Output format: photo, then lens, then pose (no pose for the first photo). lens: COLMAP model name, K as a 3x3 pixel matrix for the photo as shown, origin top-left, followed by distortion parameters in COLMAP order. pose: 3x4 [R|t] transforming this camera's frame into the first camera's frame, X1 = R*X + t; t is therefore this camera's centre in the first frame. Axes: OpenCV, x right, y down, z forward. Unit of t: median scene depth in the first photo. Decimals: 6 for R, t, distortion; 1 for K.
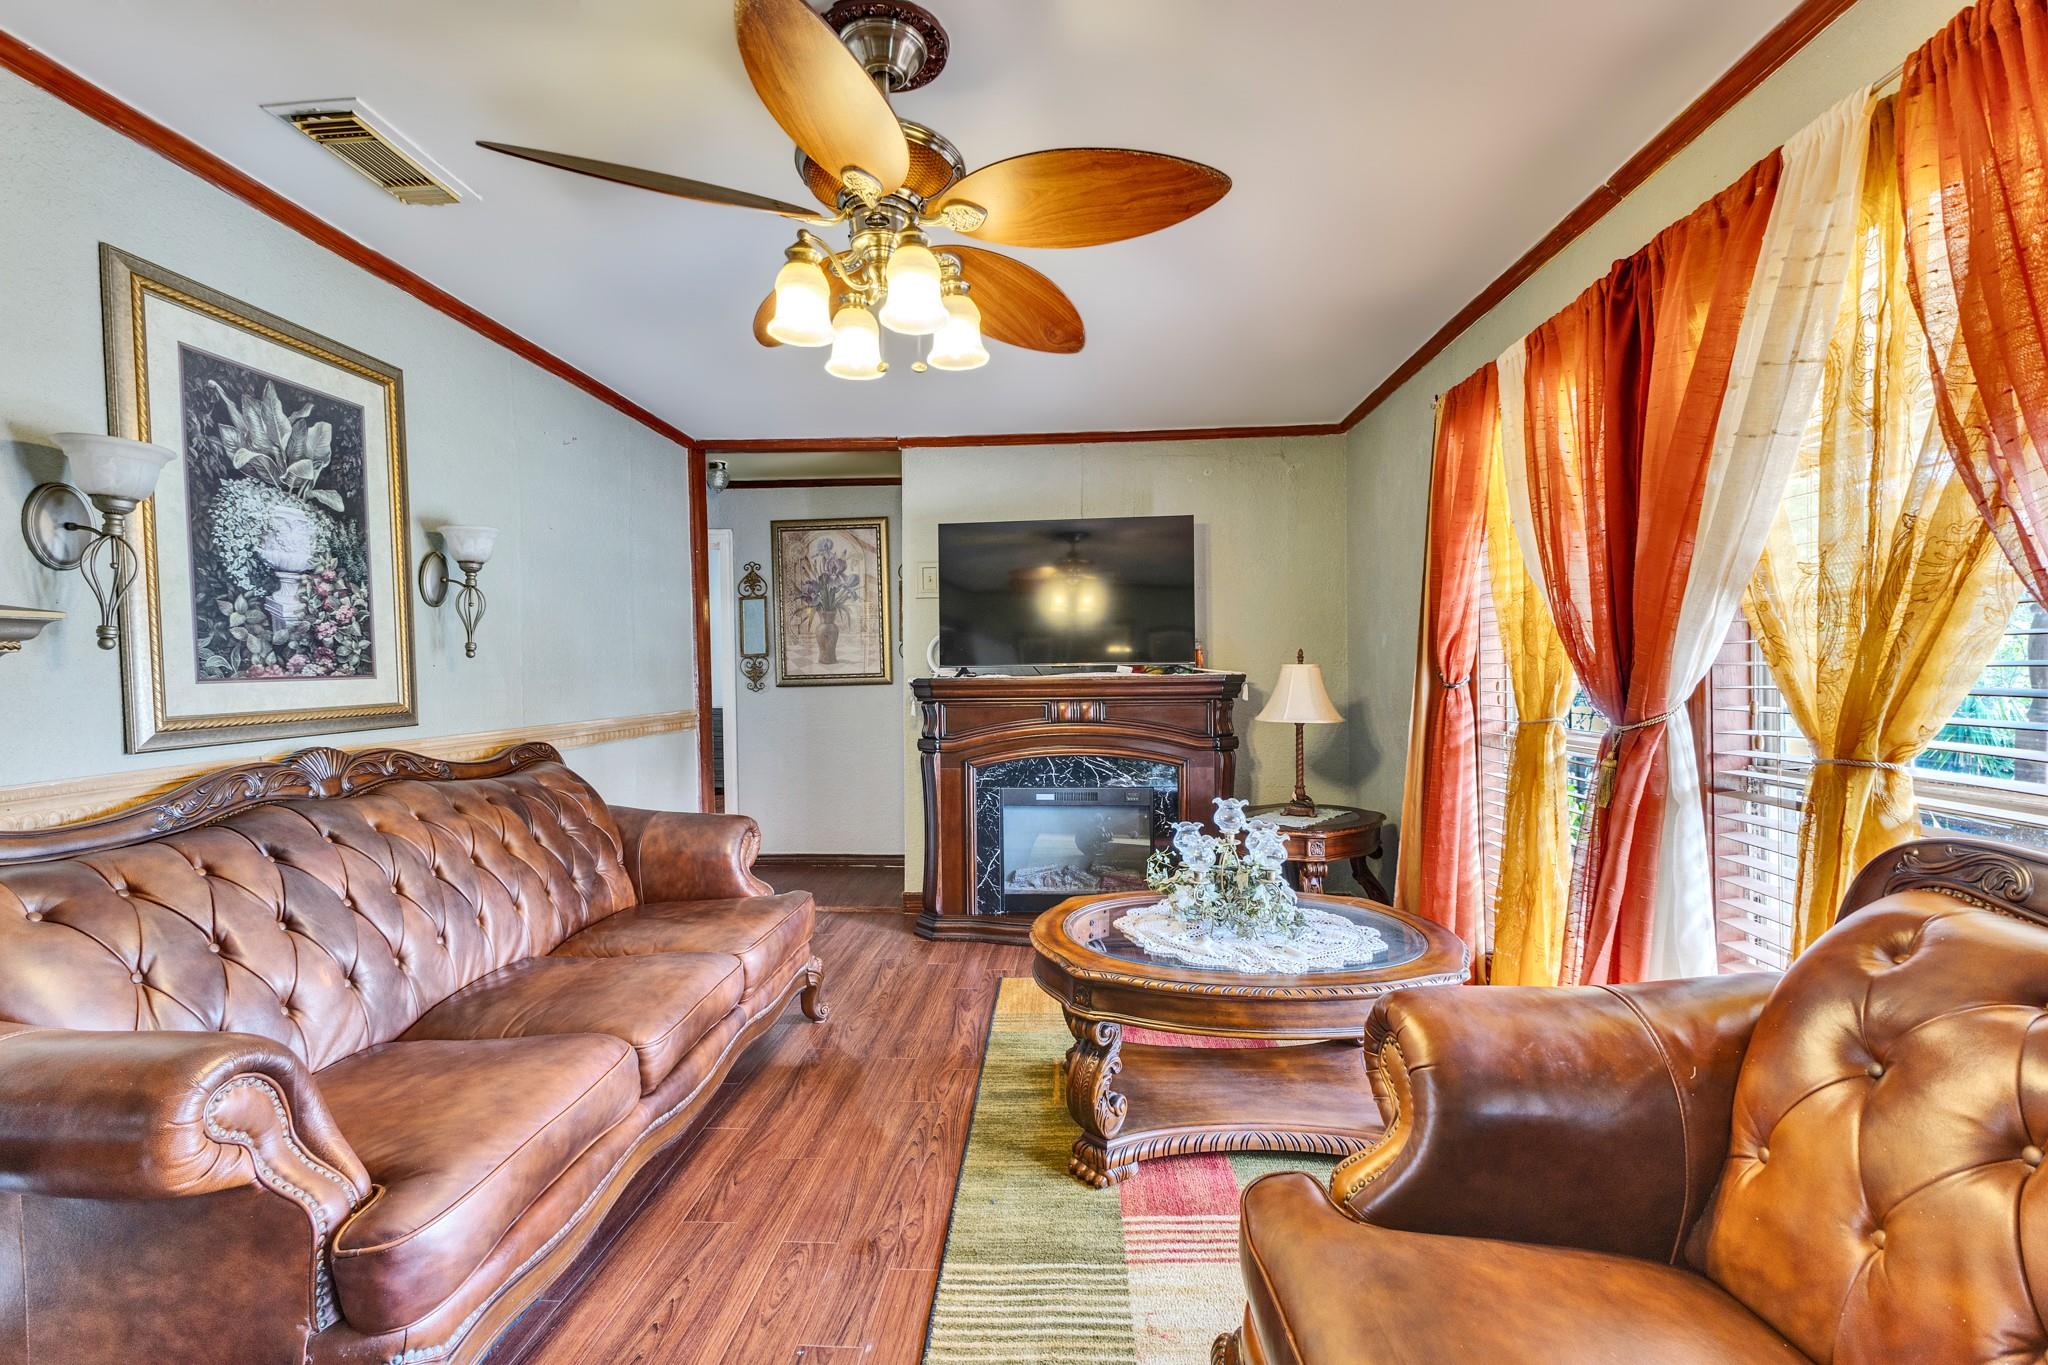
lens RADIAL K [[878.5, 0, 1030.5], [0, 878.5, 678.6], [0, 0, 1]] dist [0.013985, -0.005075]
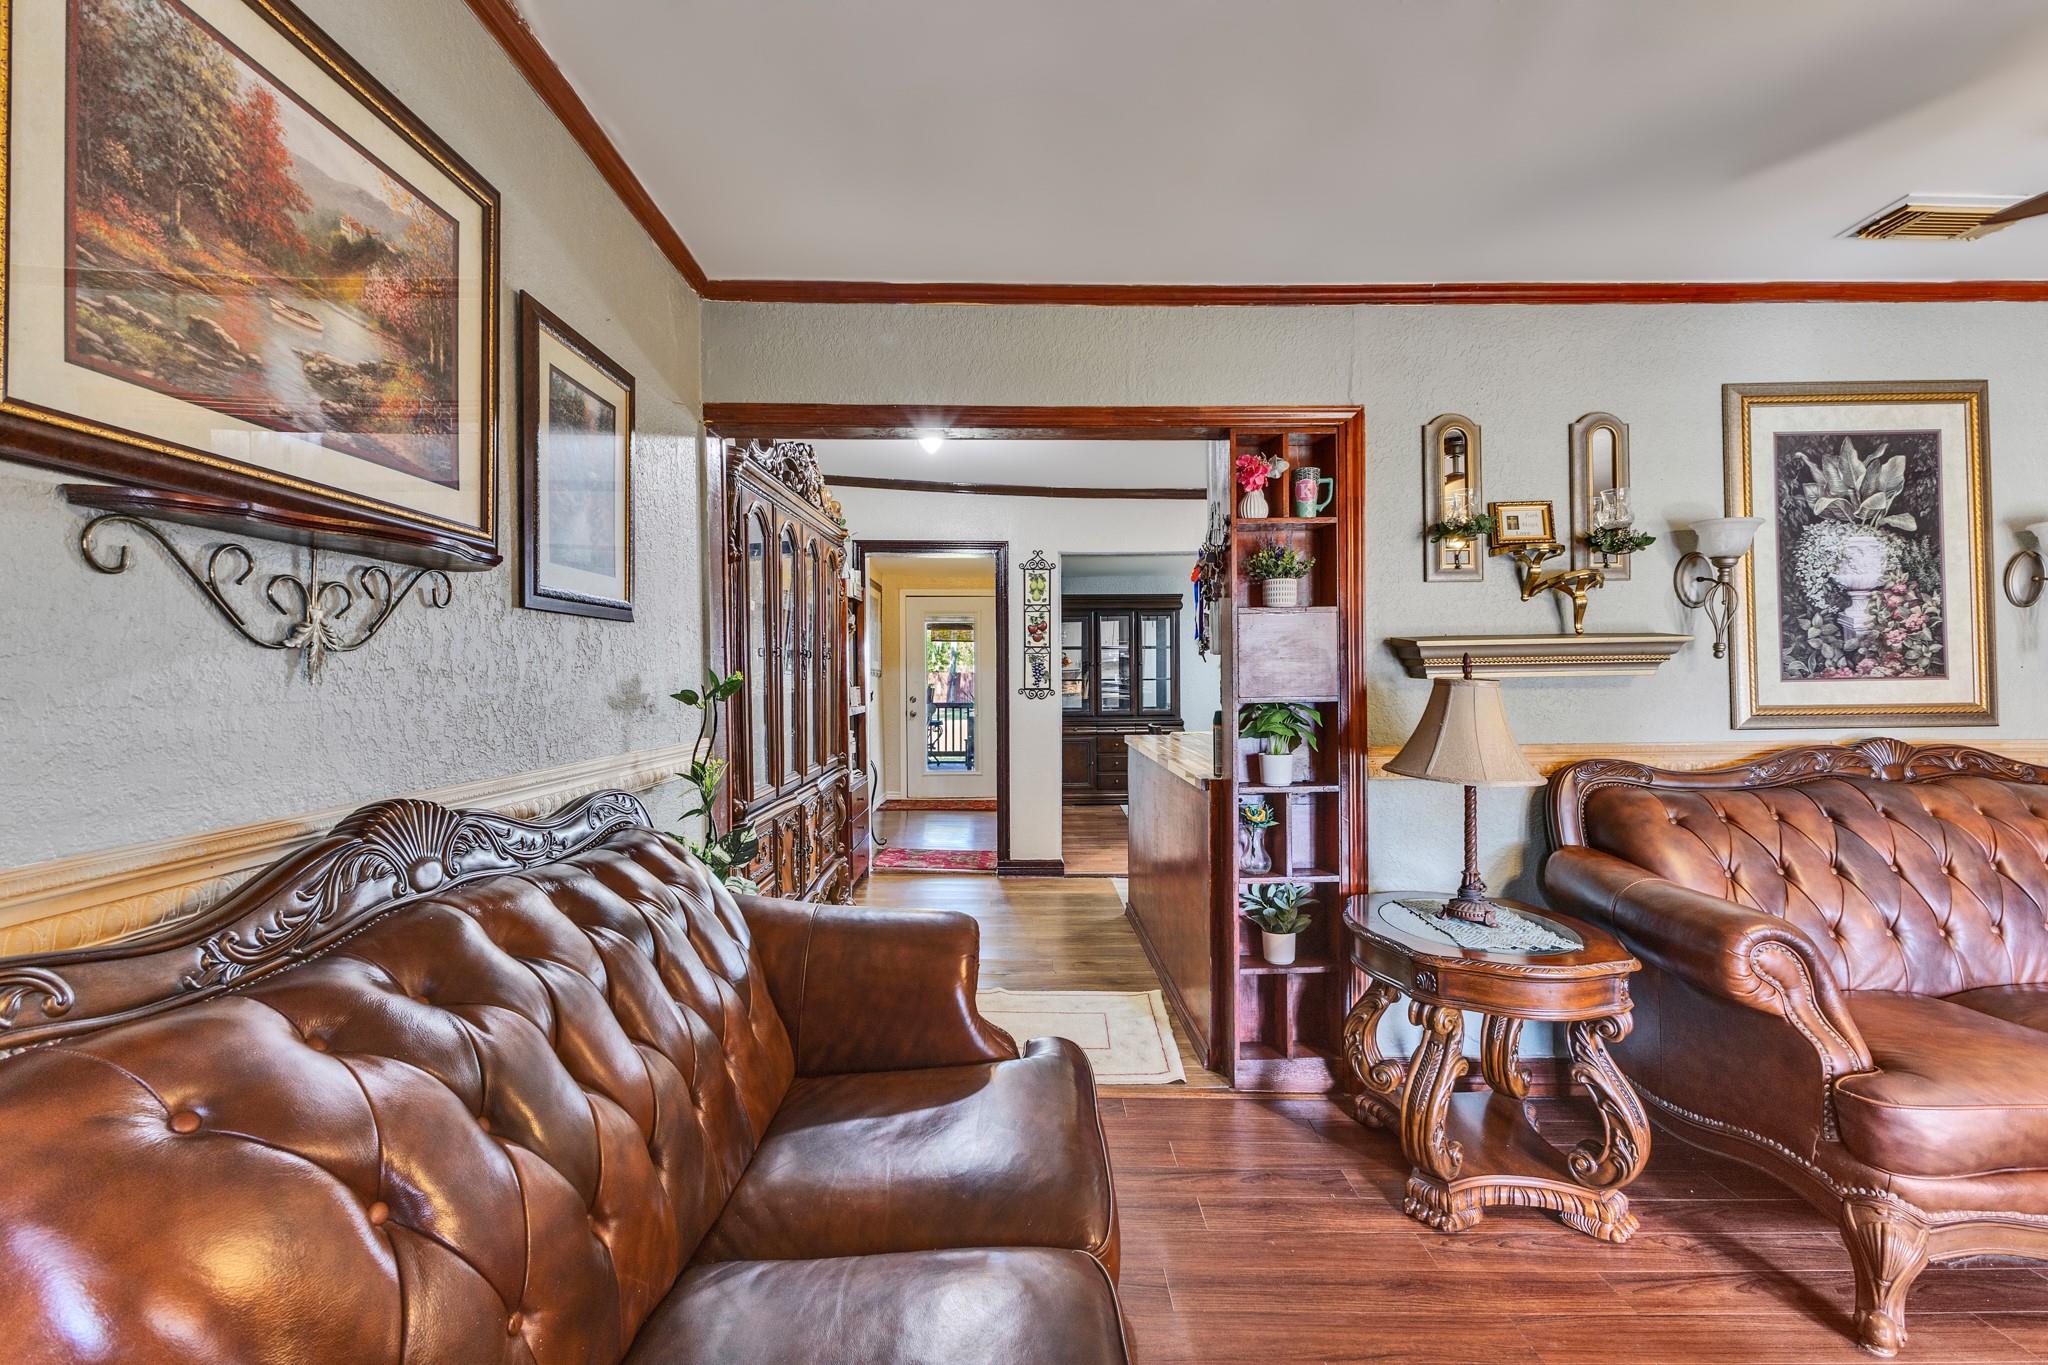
lens RADIAL K [[878.5, 0, 1011.3], [0, 878.5, 678.2], [0, 0, 1]] dist [0.013985, -0.005075]
pose [[0.053152, 0.011234, -0.998523, 0.347441], [-0.007545, 0.999913, 0.010848, -0.005966], [0.998558, 0.006957, 0.053232, -0.246963]]
